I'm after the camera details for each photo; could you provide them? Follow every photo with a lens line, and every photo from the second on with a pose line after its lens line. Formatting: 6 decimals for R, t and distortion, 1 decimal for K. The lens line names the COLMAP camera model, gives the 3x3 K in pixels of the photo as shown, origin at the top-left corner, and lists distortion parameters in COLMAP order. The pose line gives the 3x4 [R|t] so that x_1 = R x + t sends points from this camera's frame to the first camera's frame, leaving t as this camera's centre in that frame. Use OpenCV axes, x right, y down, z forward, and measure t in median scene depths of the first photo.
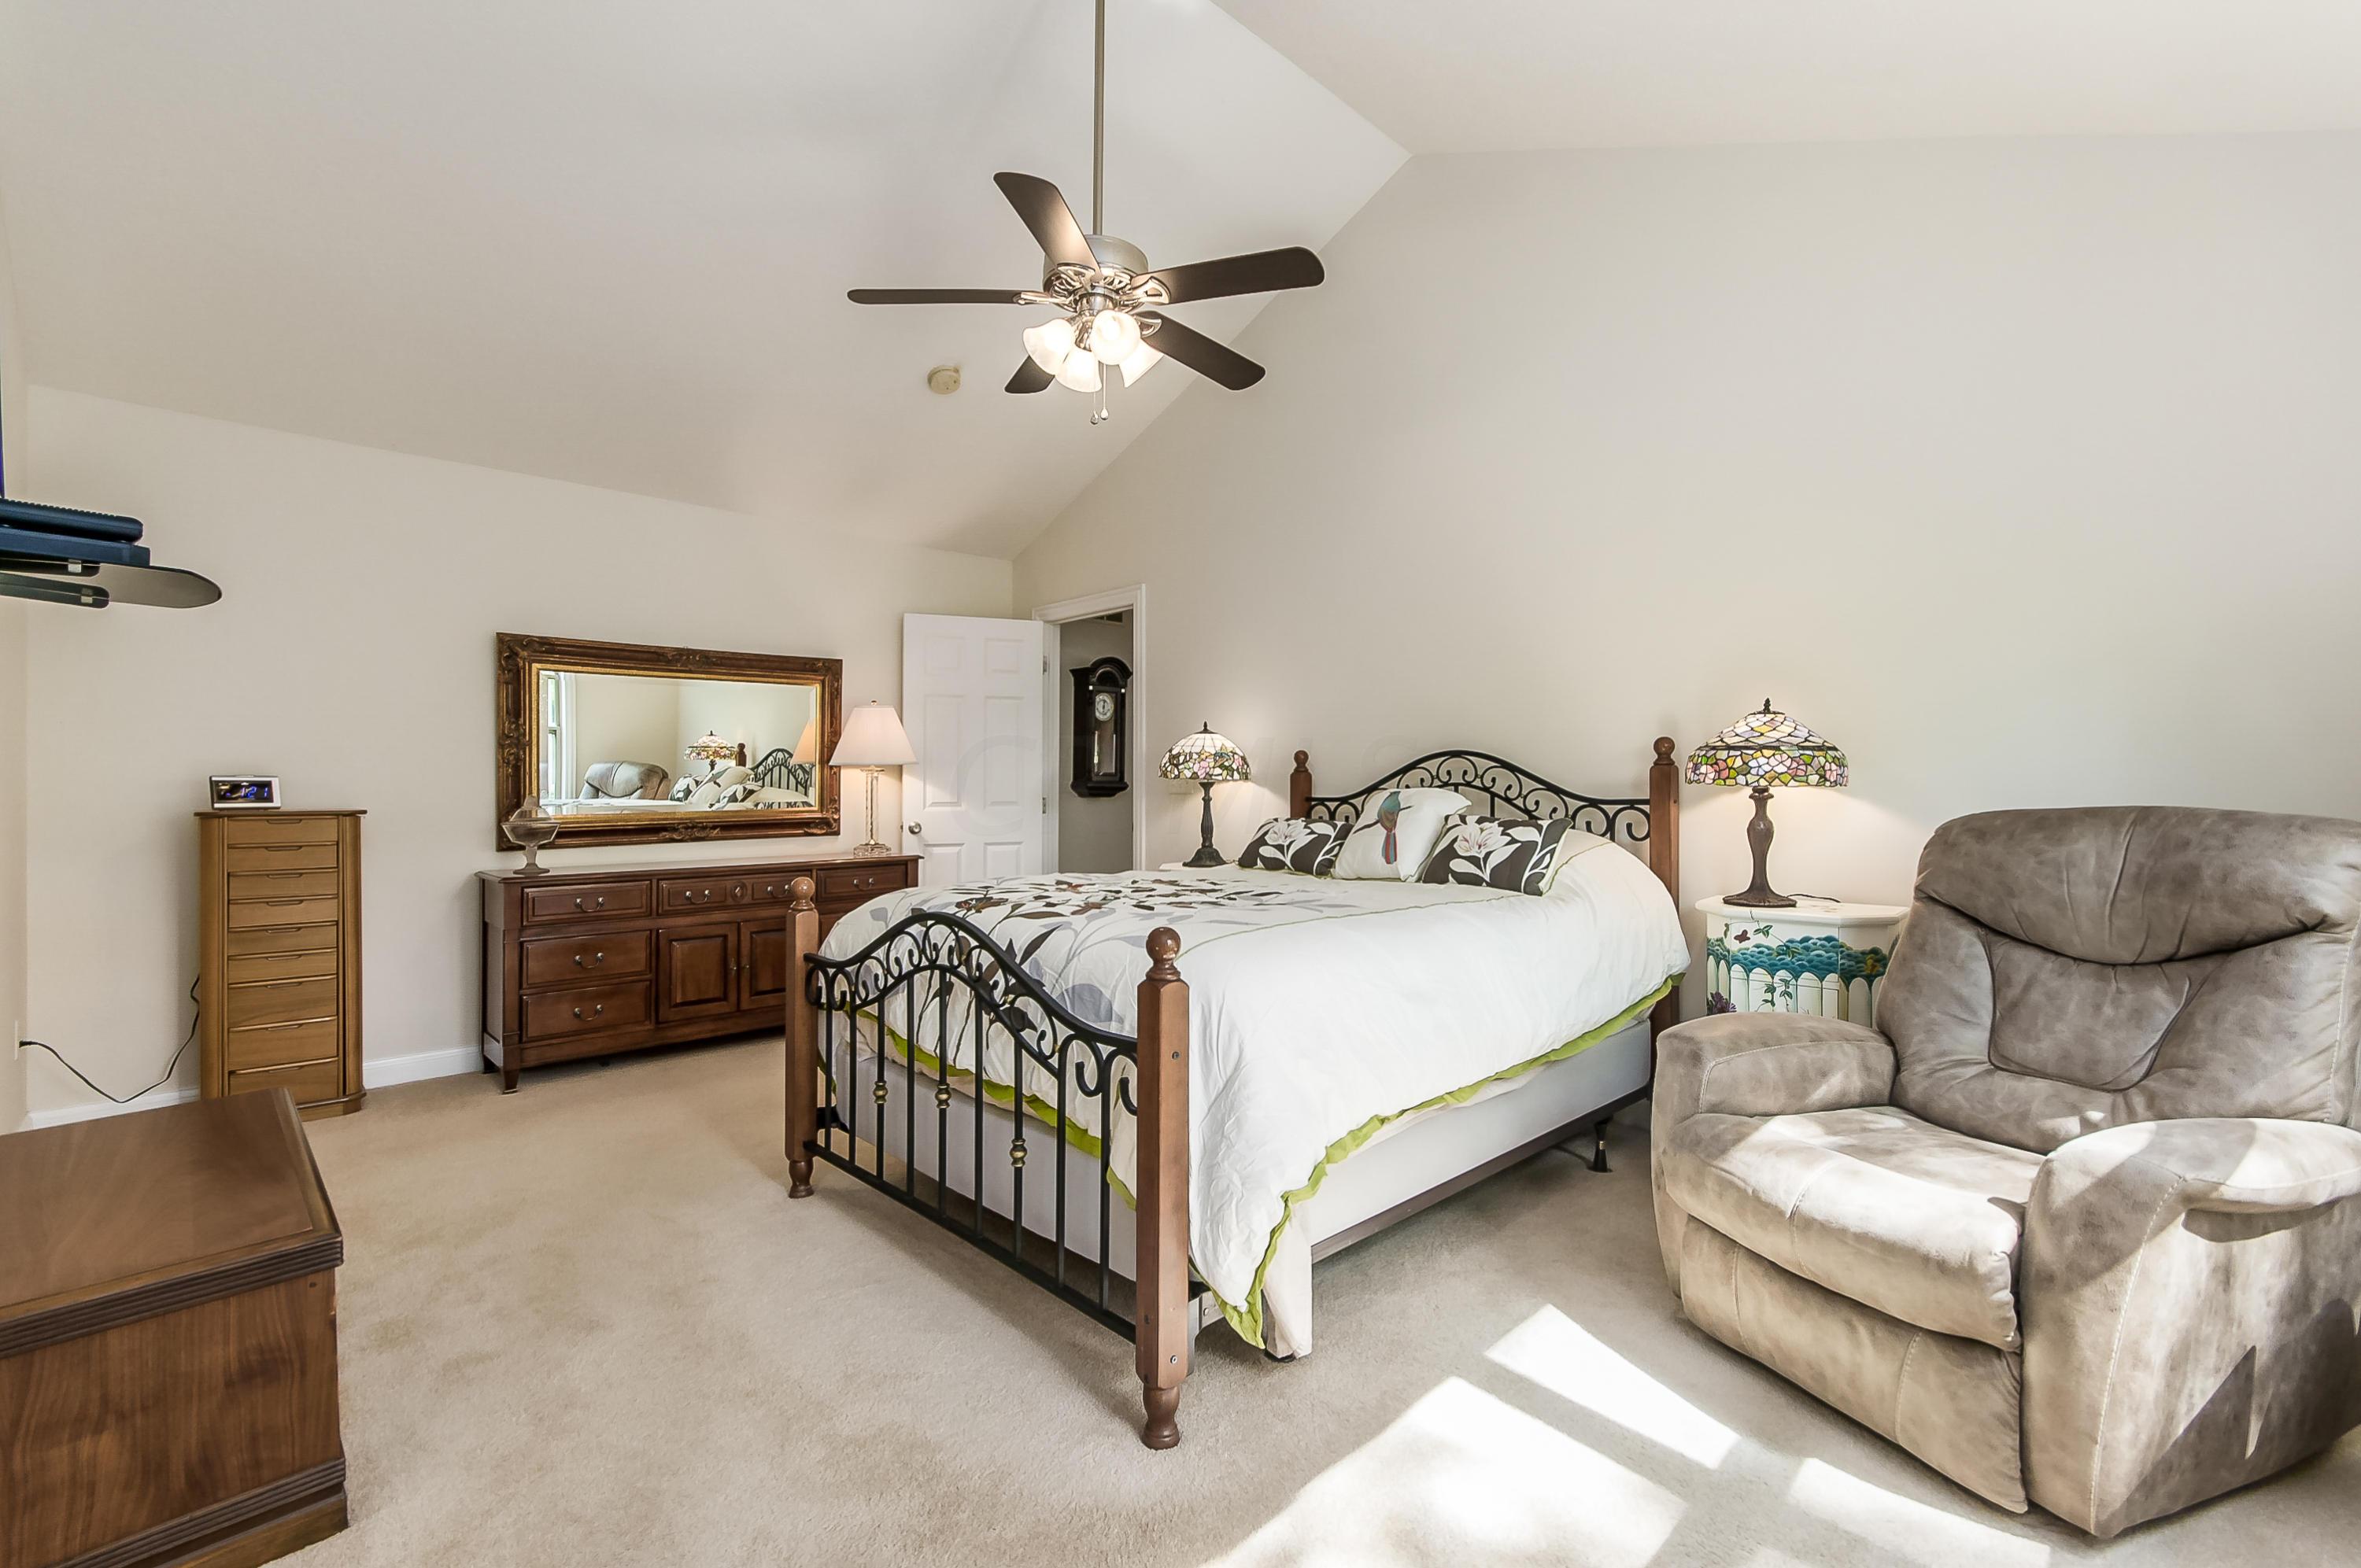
lens RADIAL K [[1050.2, 0, 1180.1], [0, 1050.2, 791.0], [0, 0, 1]] dist [0.000275, 0.000510]
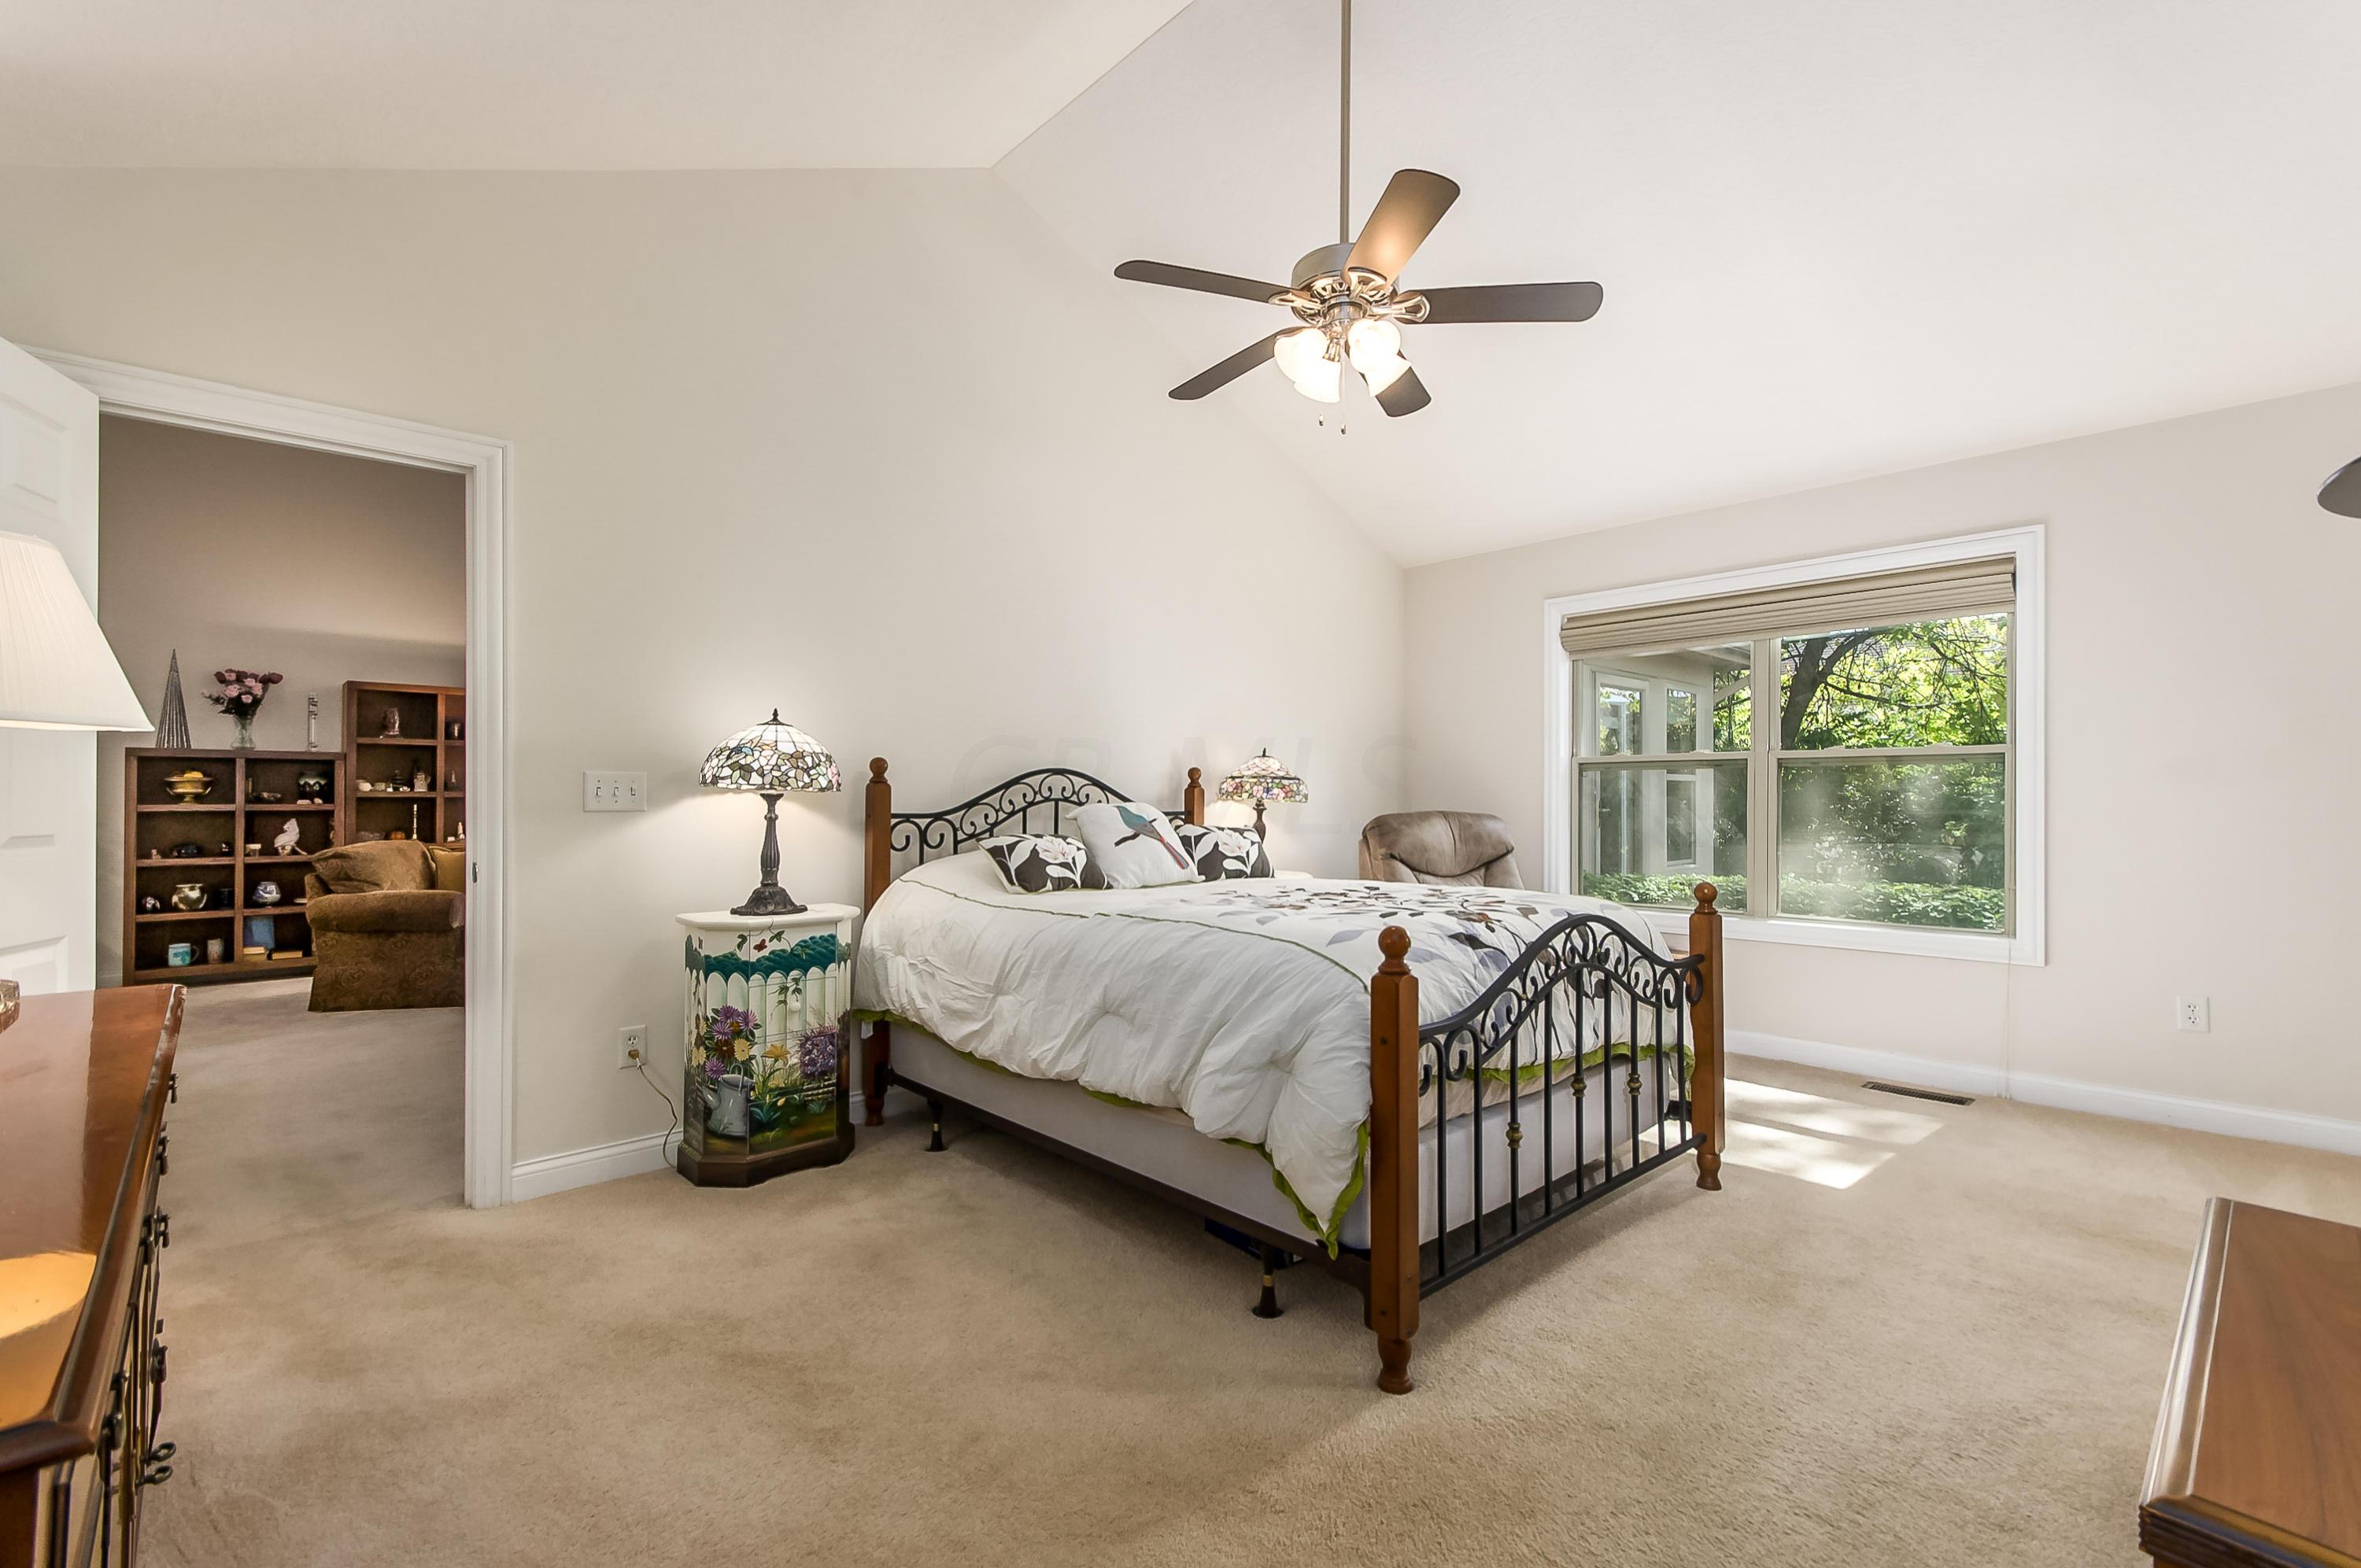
lens RADIAL K [[1050.2, 0, 1182.1], [0, 1050.2, 777.3], [0, 0, 1]] dist [0.000275, 0.000510]
pose [[0.020794, 0.029961, 0.999335, -0.762182], [0.006421, 0.999526, -0.030100, 0.003838], [-0.999763, 0.007043, 0.020592, 0.796691]]
